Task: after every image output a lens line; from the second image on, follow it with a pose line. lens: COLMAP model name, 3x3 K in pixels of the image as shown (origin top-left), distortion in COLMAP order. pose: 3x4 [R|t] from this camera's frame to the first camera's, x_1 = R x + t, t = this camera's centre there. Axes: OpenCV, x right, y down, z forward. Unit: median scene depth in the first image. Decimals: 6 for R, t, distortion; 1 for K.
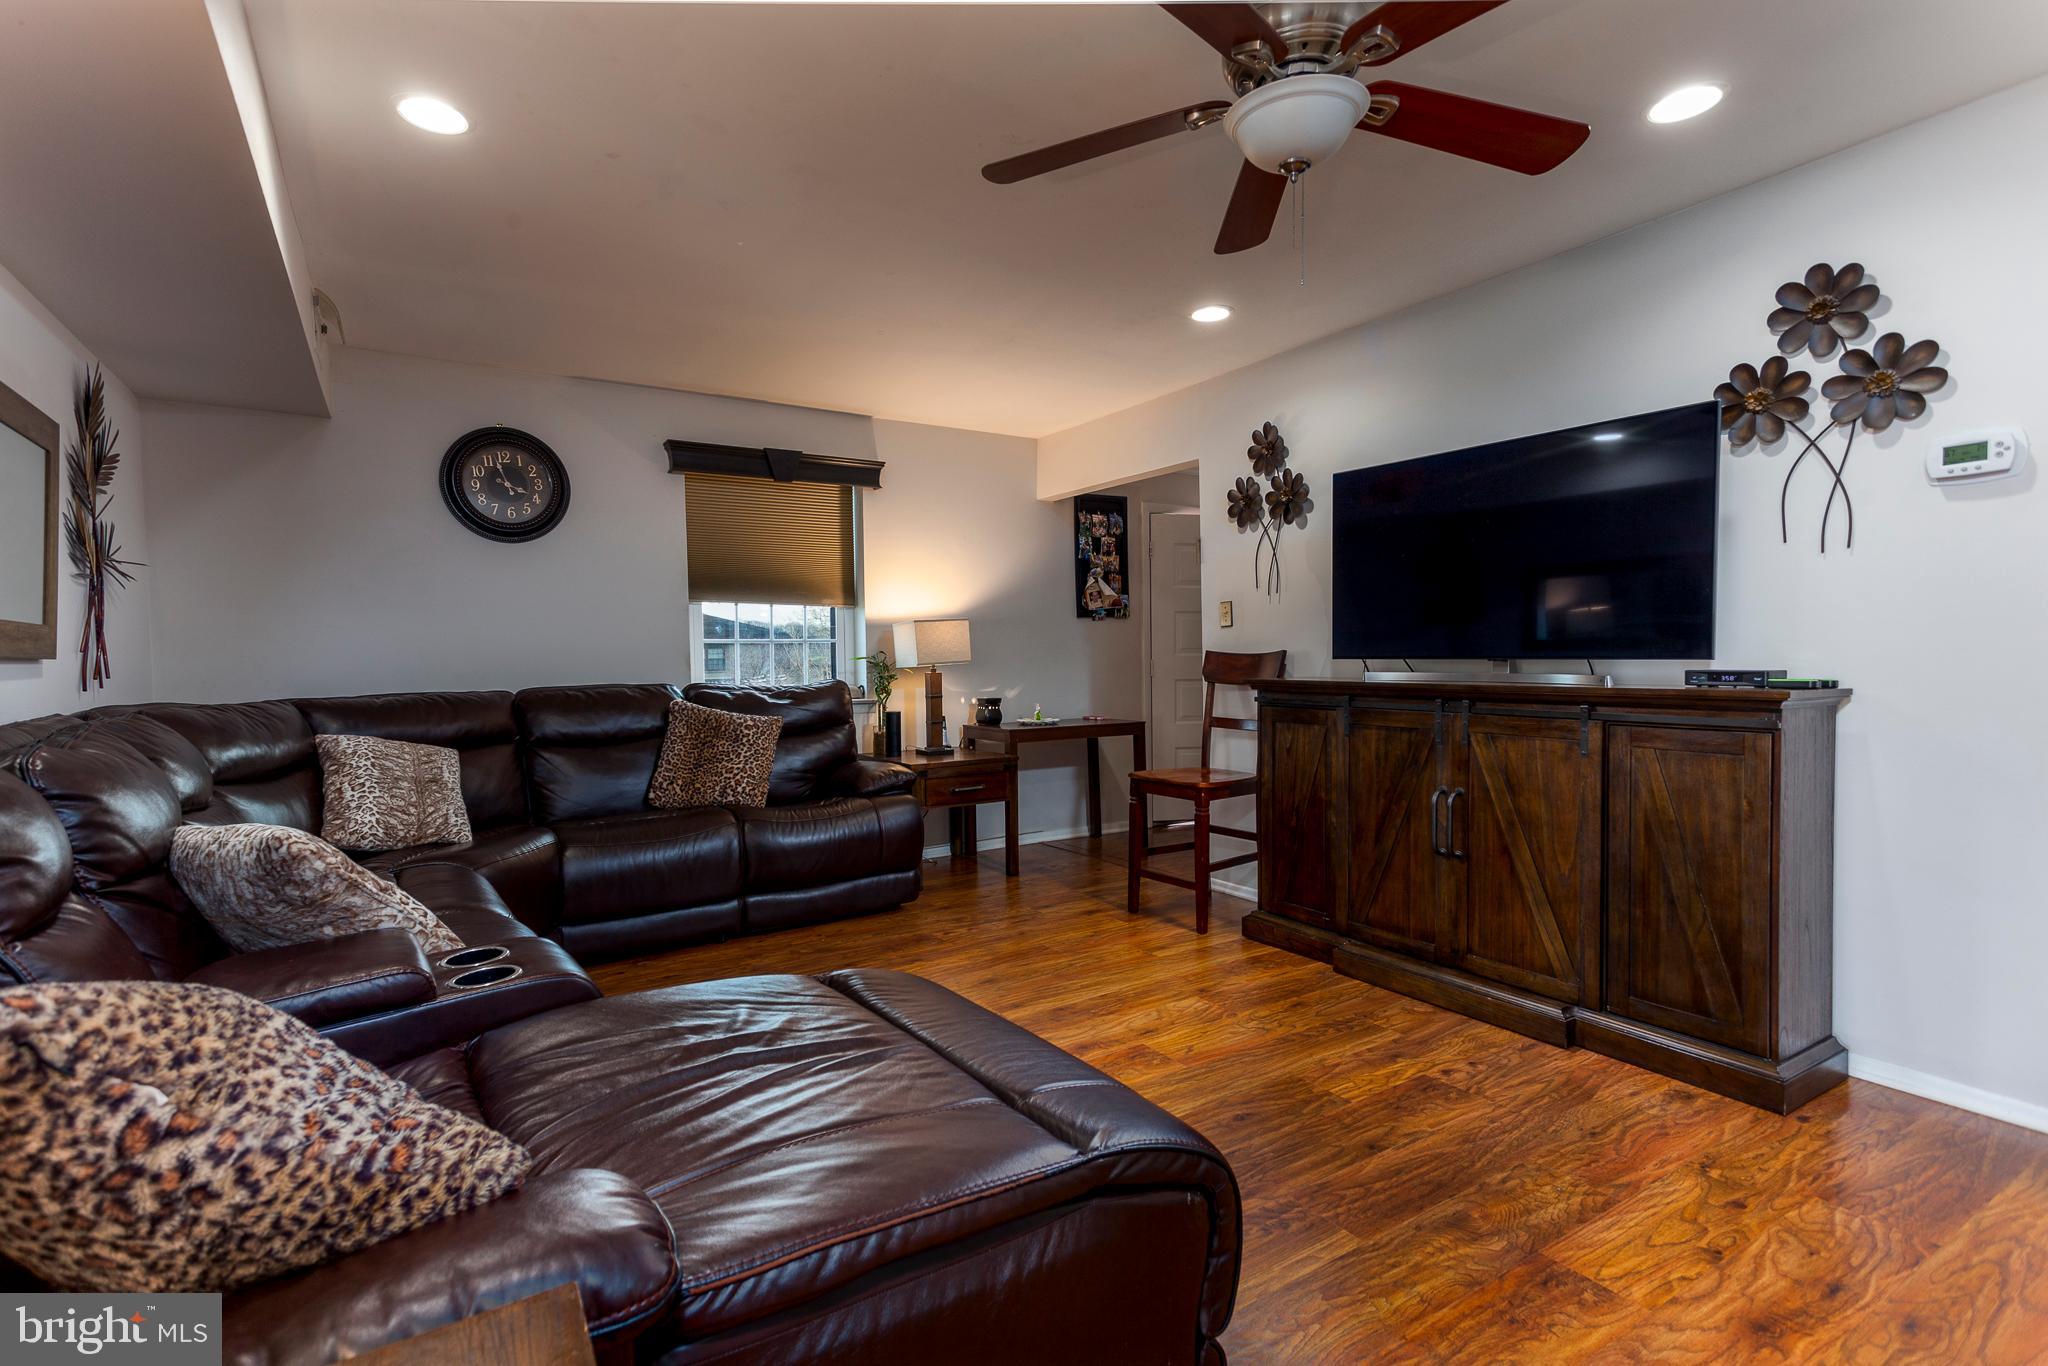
lens RADIAL K [[977.2, 0, 1013.2], [0, 977.2, 655.4], [0, 0, 1]] dist [0.029575, 0.000963]
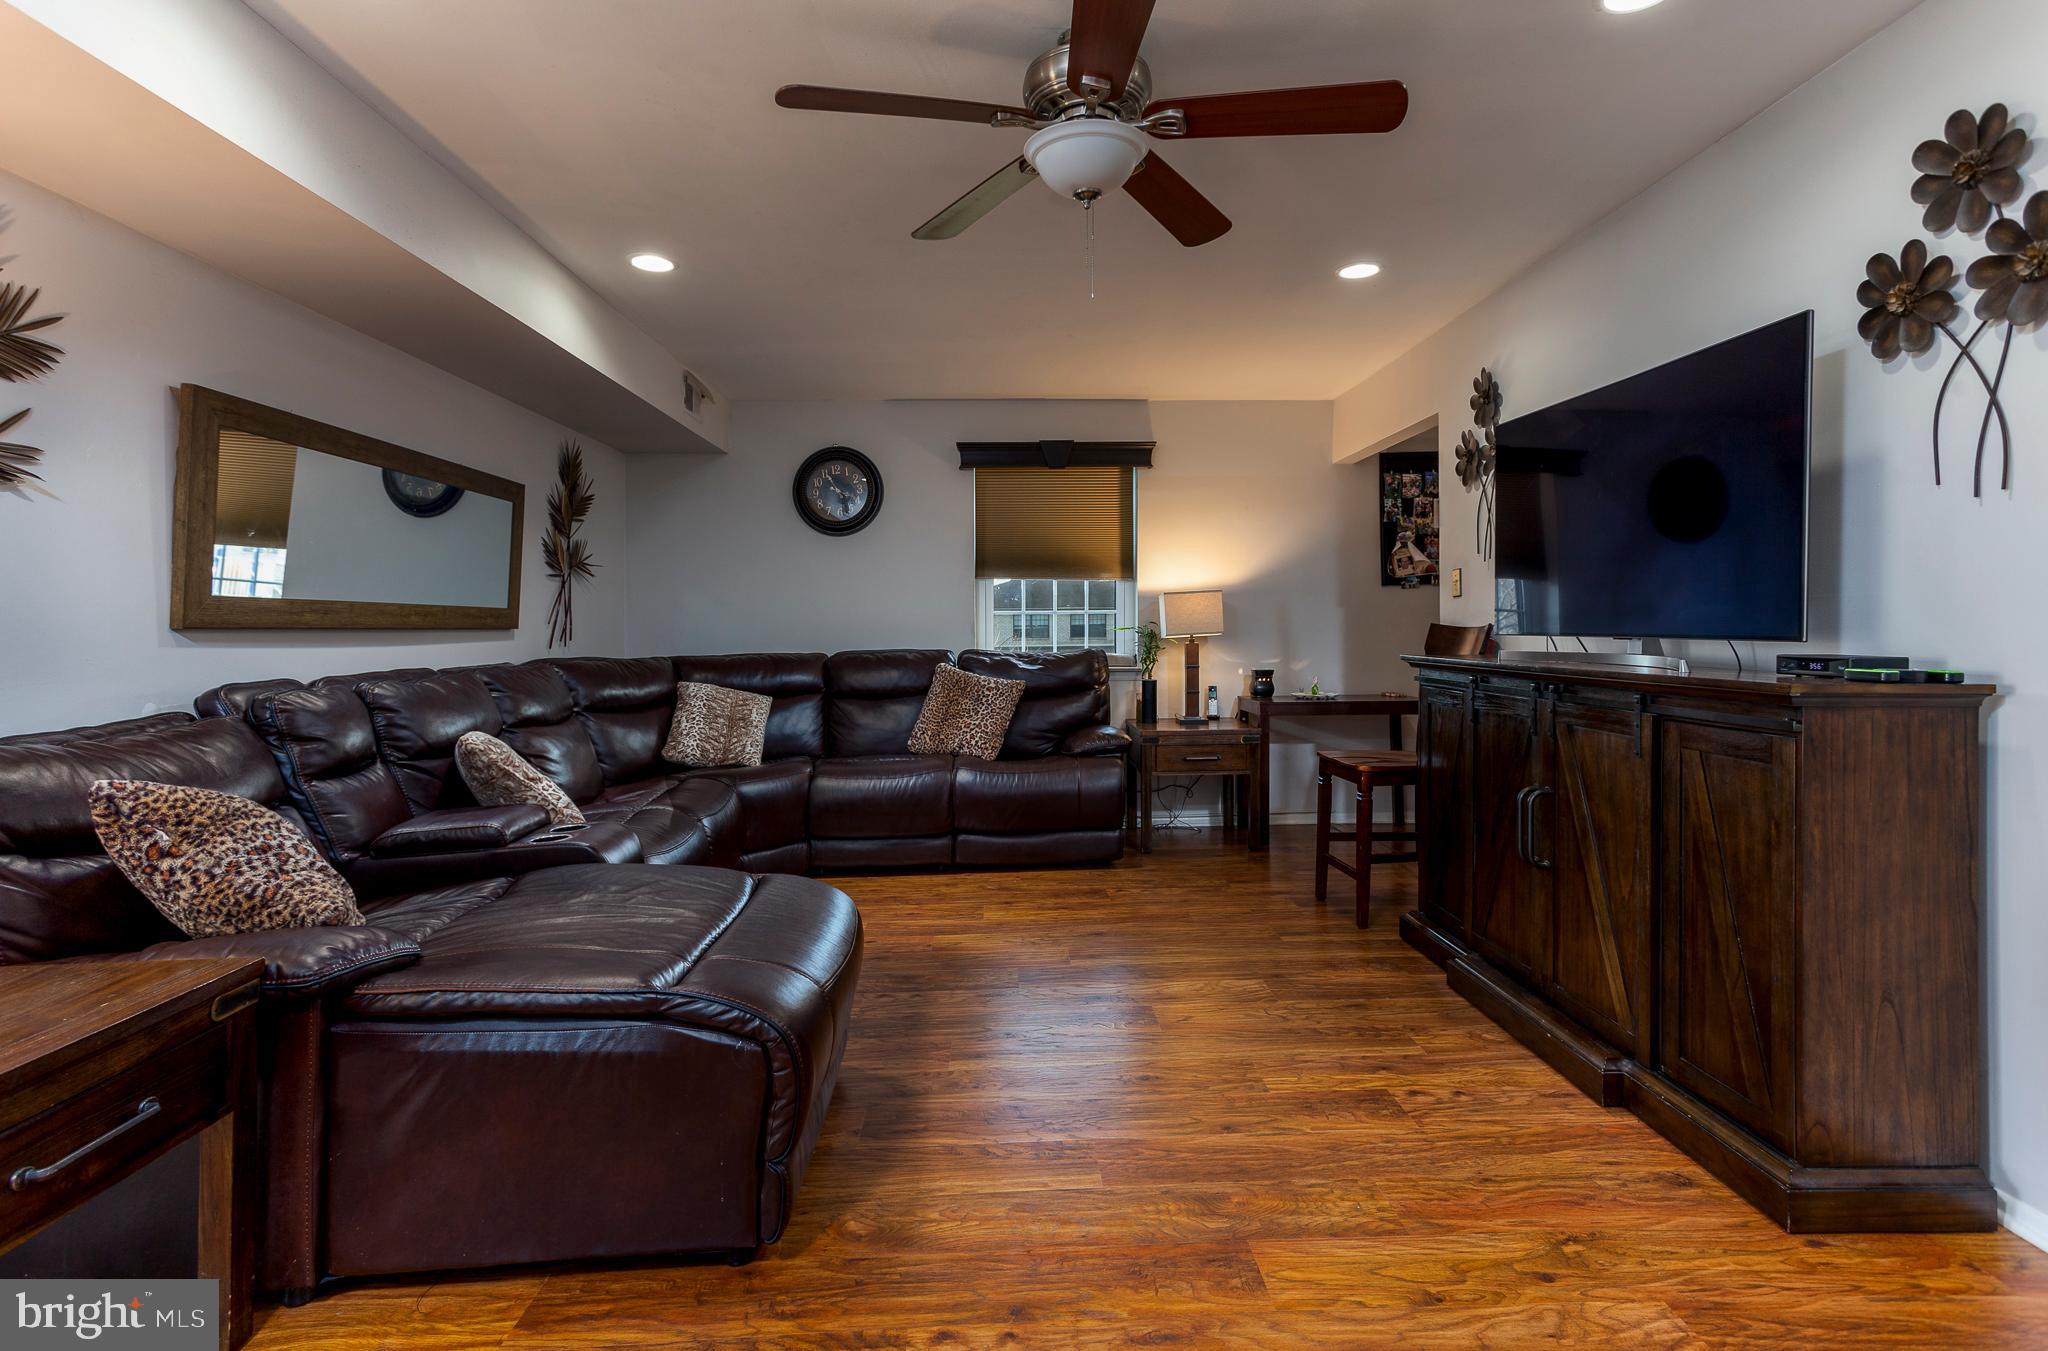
lens RADIAL K [[1008.4, 0, 1025.5], [0, 1008.4, 588.9], [0, 0, 1]] dist [0.027334, 0.000181]
pose [[0.863386, -0.014115, -0.504346, 0.561232], [-0.002021, 0.999504, -0.031432, -0.010641], [0.504540, 0.028157, 0.862929, -0.003234]]
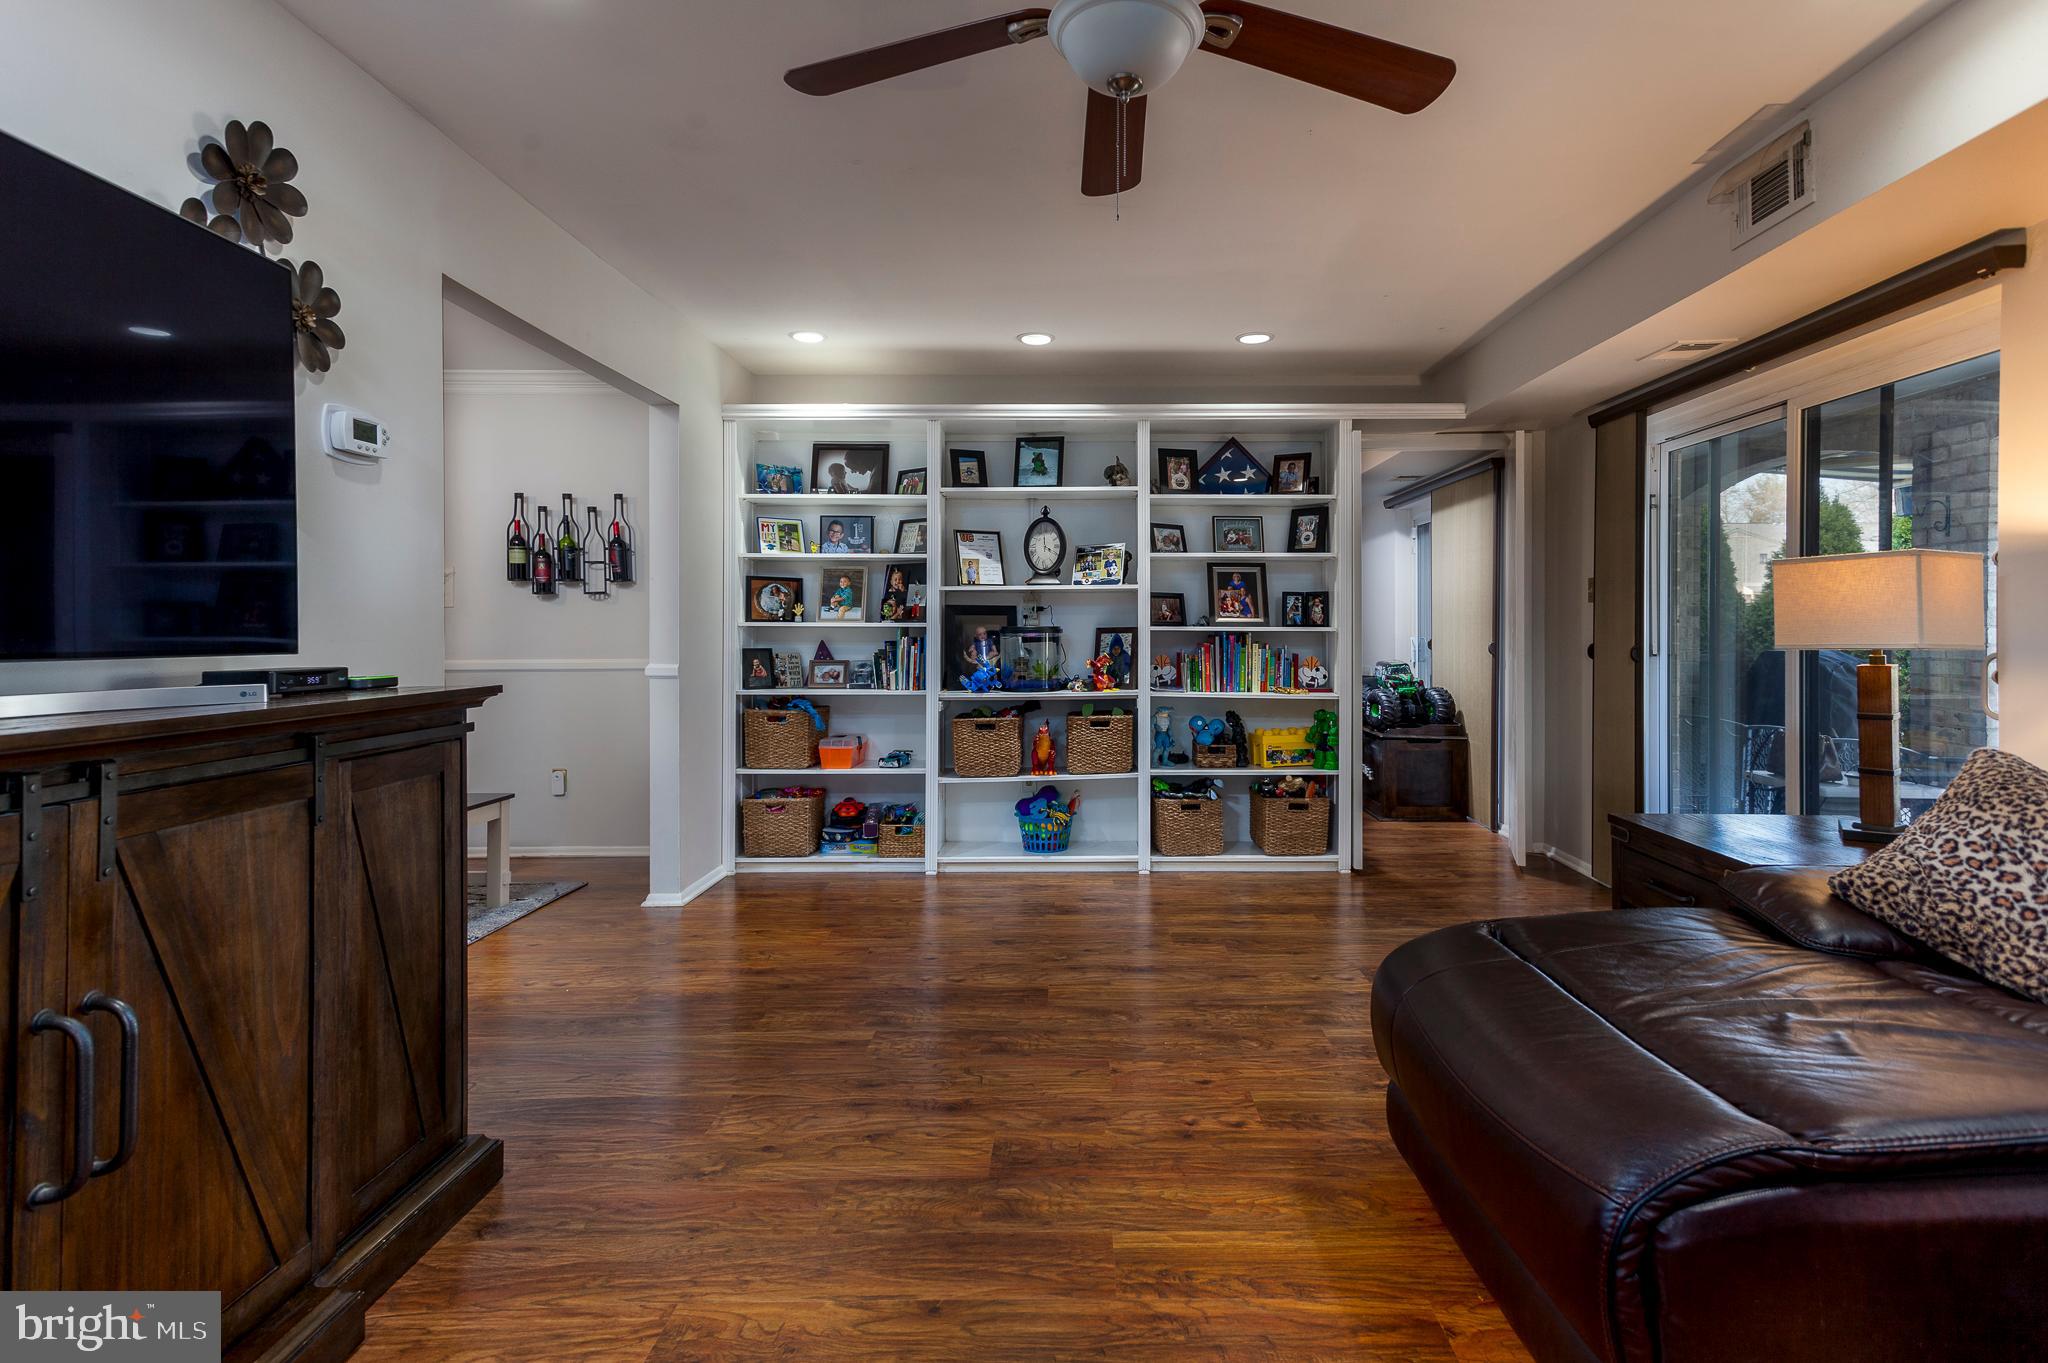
lens RADIAL K [[1025.3, 0, 1064.1], [0, 1025.3, 626.3], [0, 0, 1]] dist [0.034326, 0.000145]
pose [[-0.845007, 0.016299, 0.534507, -0.108385], [0.014860, 0.999865, -0.006997, -0.001480], [-0.534549, 0.002030, -0.845135, 1.257646]]
